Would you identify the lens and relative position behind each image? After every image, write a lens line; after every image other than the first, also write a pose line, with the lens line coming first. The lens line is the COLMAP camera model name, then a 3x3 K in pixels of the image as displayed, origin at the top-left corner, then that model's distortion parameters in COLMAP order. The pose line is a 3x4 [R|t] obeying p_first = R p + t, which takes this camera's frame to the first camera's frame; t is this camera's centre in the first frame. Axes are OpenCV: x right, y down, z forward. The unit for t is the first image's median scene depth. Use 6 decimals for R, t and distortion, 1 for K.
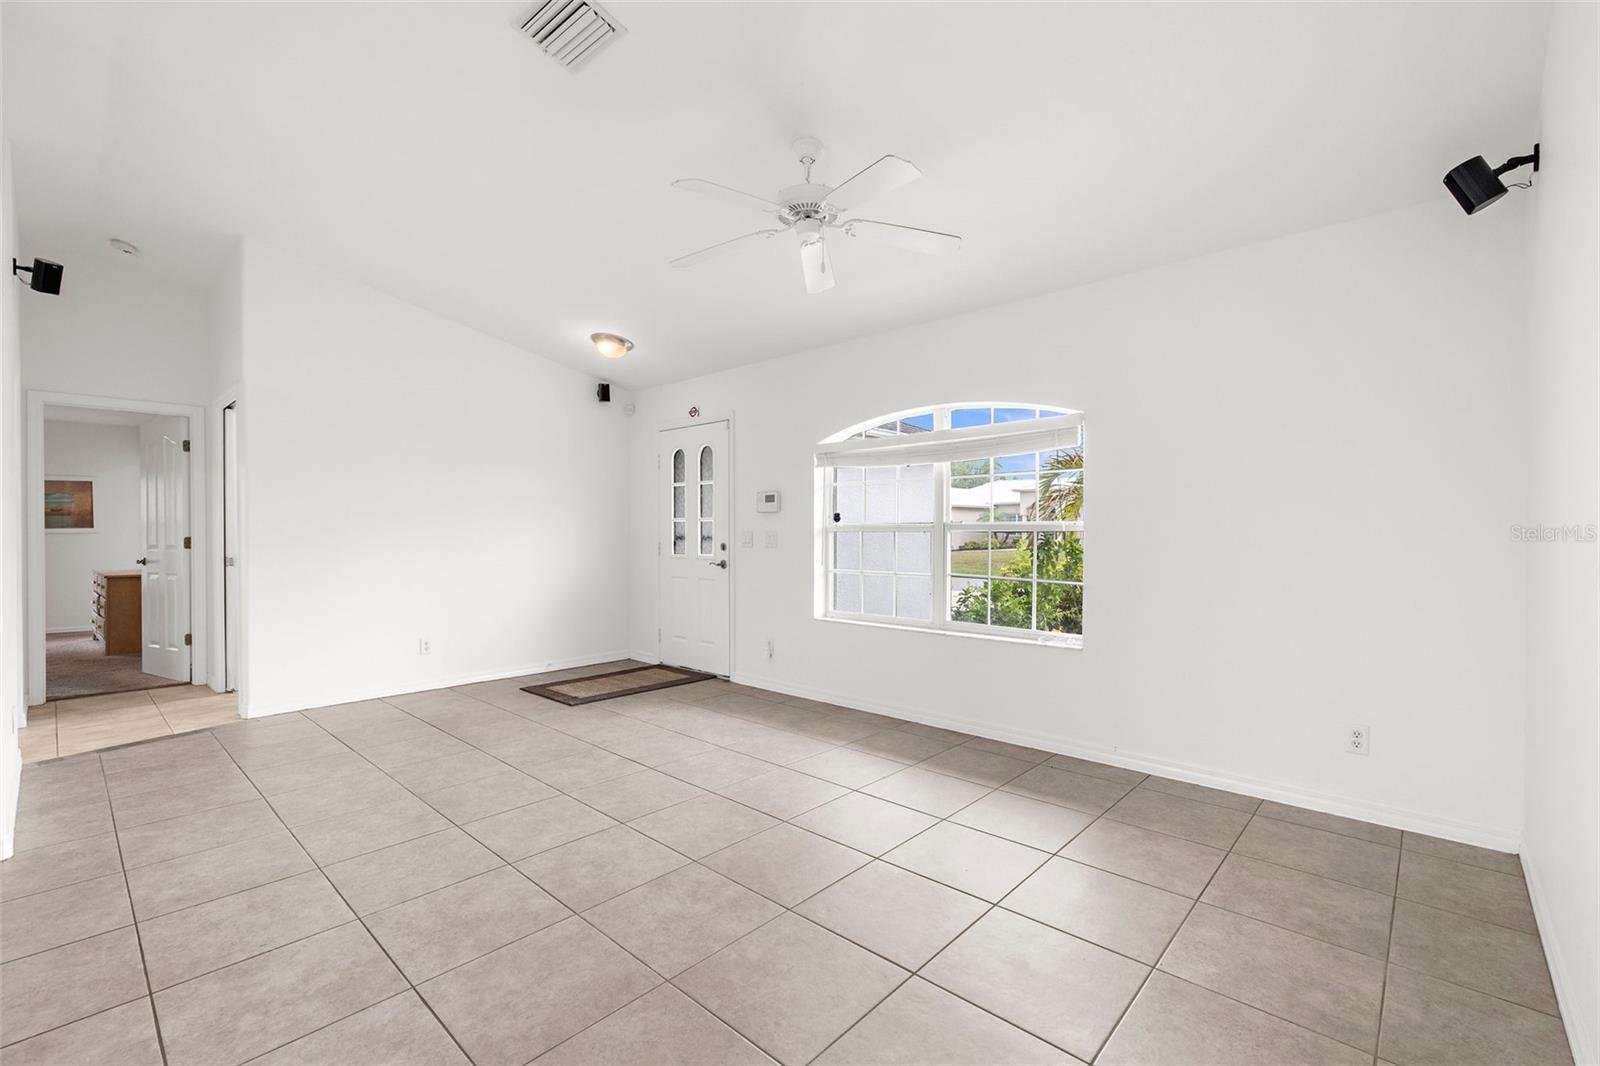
lens RADIAL K [[695.3, 0, 801.5], [0, 695.3, 534.2], [0, 0, 1]] dist [-0.002338, 0.001860]
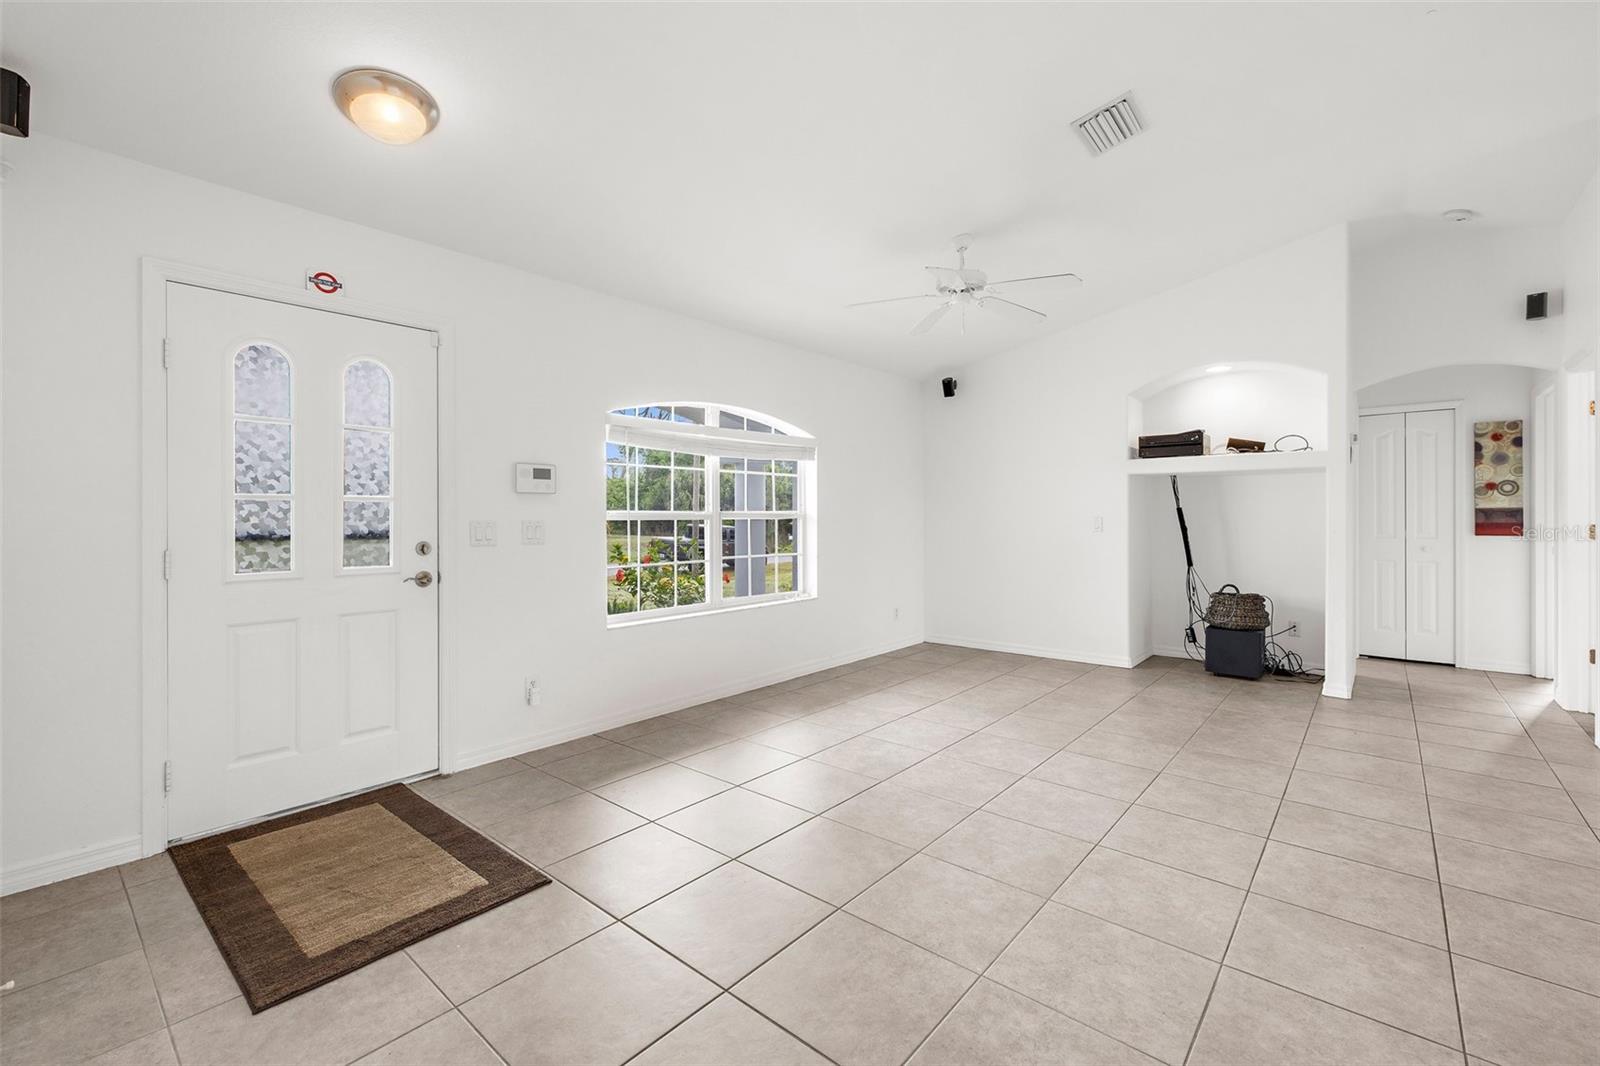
lens RADIAL K [[681.9, 0, 806.4], [0, 681.9, 509.7], [0, 0, 1]] dist [-0.000702, 0.001093]
pose [[-0.041312, 0.009438, 0.999102, -1.087886], [0.008860, 0.999920, -0.009079, -0.009212], [-0.999107, 0.008477, -0.041393, 1.119337]]
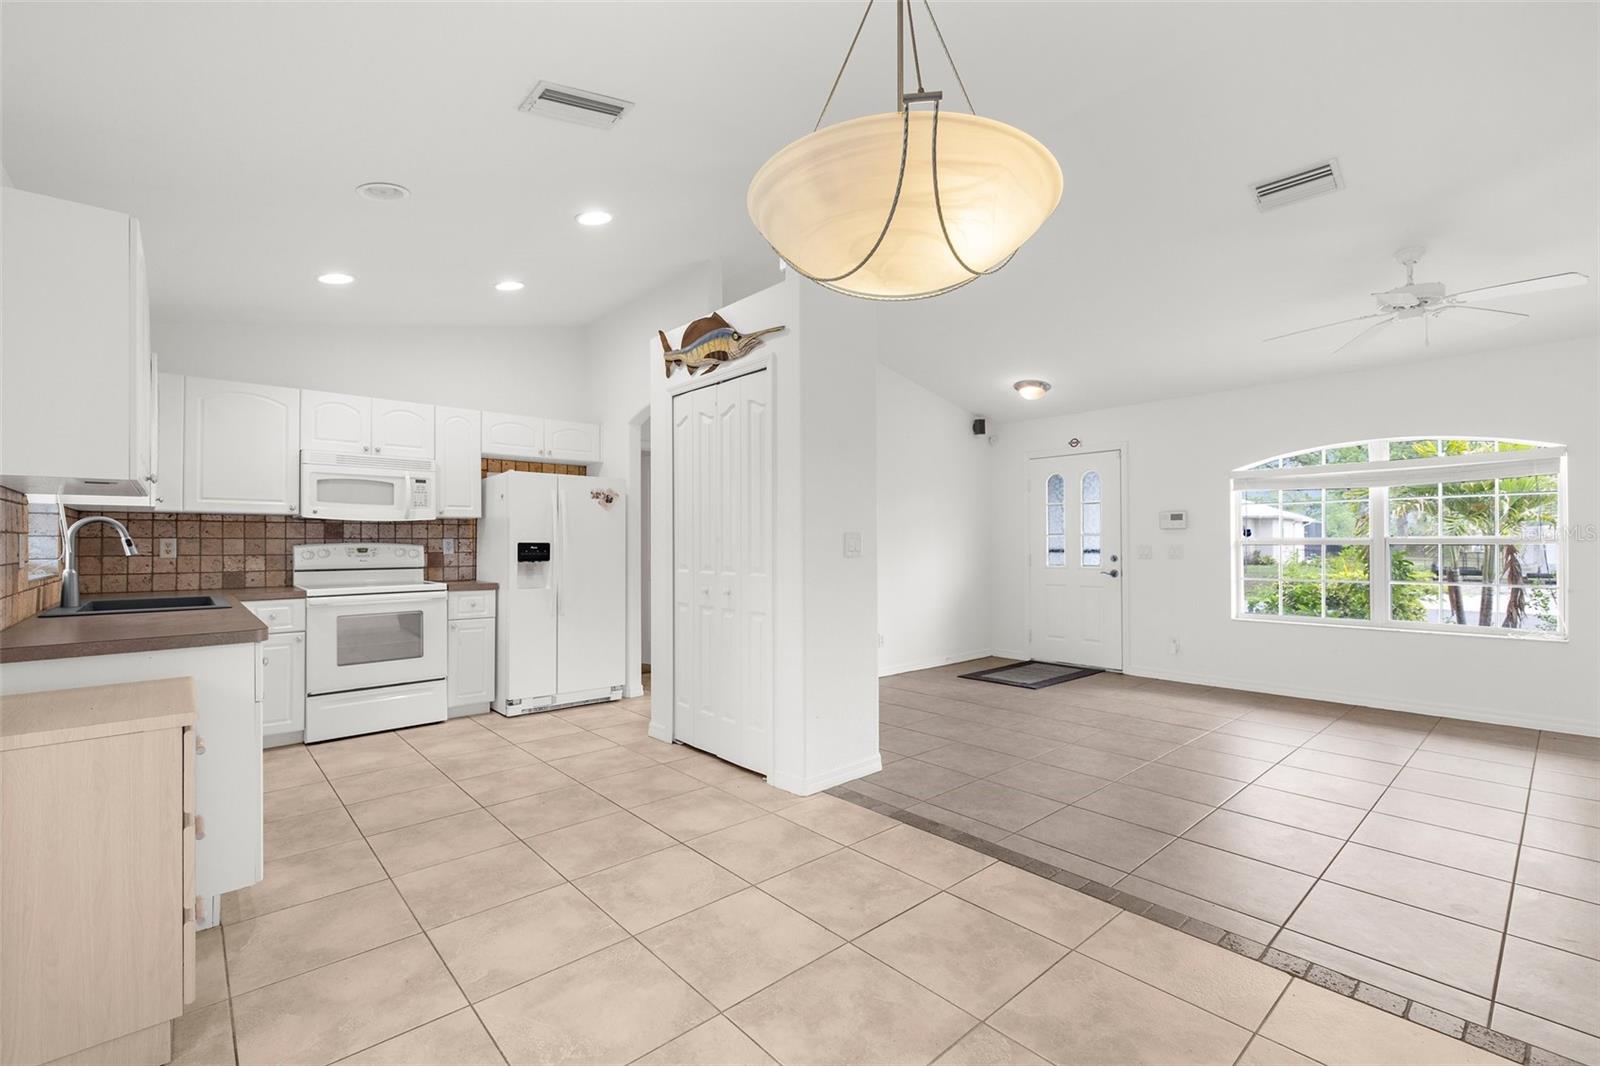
lens RADIAL K [[695.3, 0, 803.3], [0, 695.3, 536.8], [0, 0, 1]] dist [-0.002338, 0.001860]
pose [[0.995873, -0.002699, -0.090714, -0.833766], [0.001082, 0.999840, -0.017862, 0.003450], [0.090748, 0.017691, 0.995717, -0.334374]]
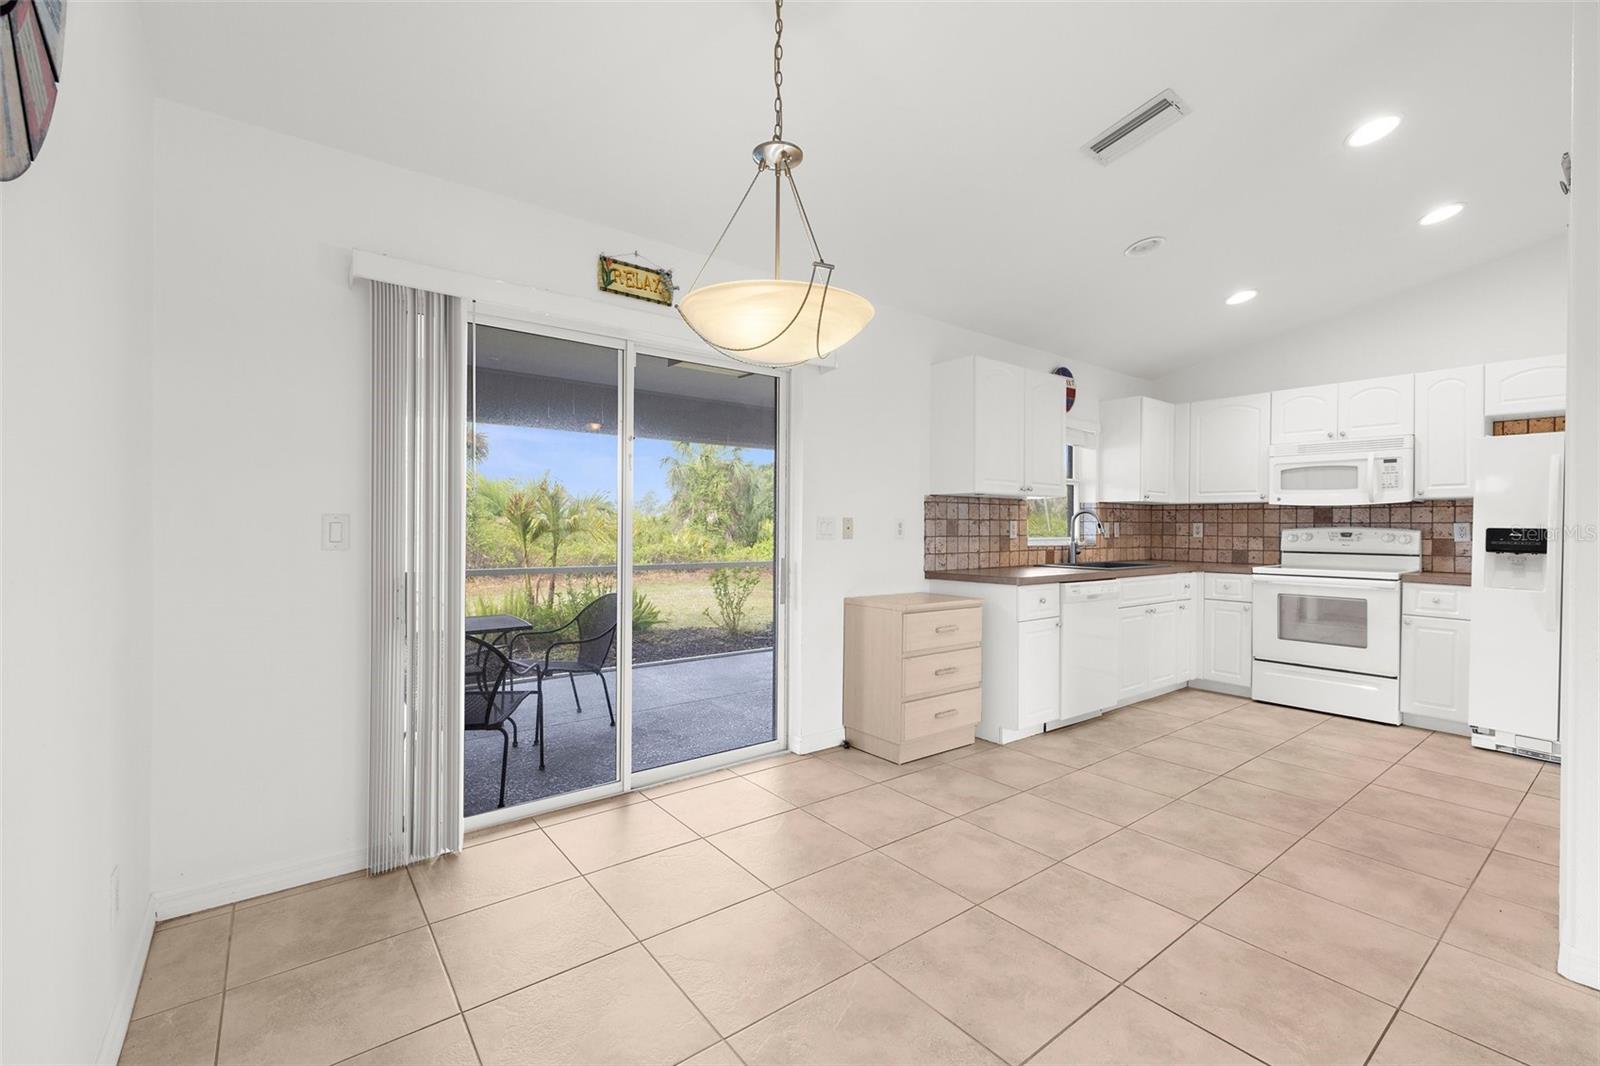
lens RADIAL K [[681.9, 0, 801.2], [0, 681.9, 527.7], [0, 0, 1]] dist [-0.000702, 0.001093]
pose [[-0.164816, 0.003956, -0.986316, -0.310351], [-0.015342, 0.999861, 0.006574, -0.001637], [0.986205, 0.016216, -0.164733, 0.106657]]
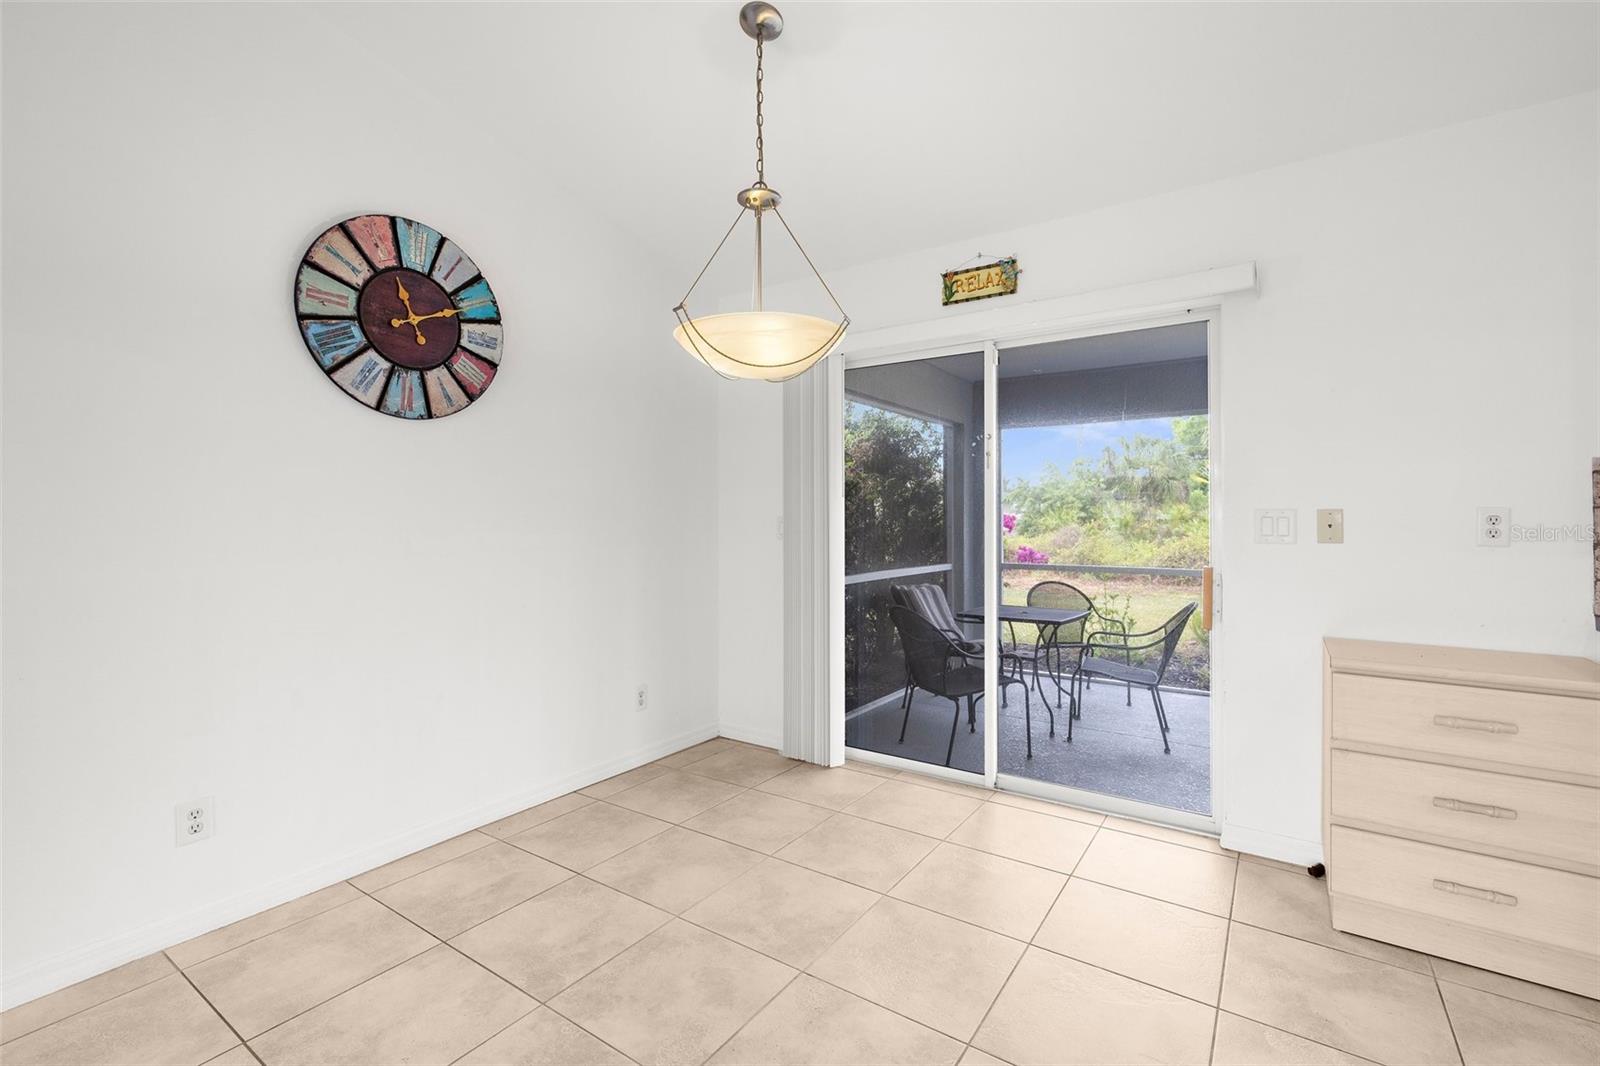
lens RADIAL K [[695.3, 0, 807.7], [0, 695.3, 515.8], [0, 0, 1]] dist [-0.002338, 0.001860]
pose [[-0.988741, 0.001043, -0.149633, -0.769273], [0.000741, 0.999998, 0.002077, -0.006397], [0.149635, 0.001942, -0.988739, 0.598419]]
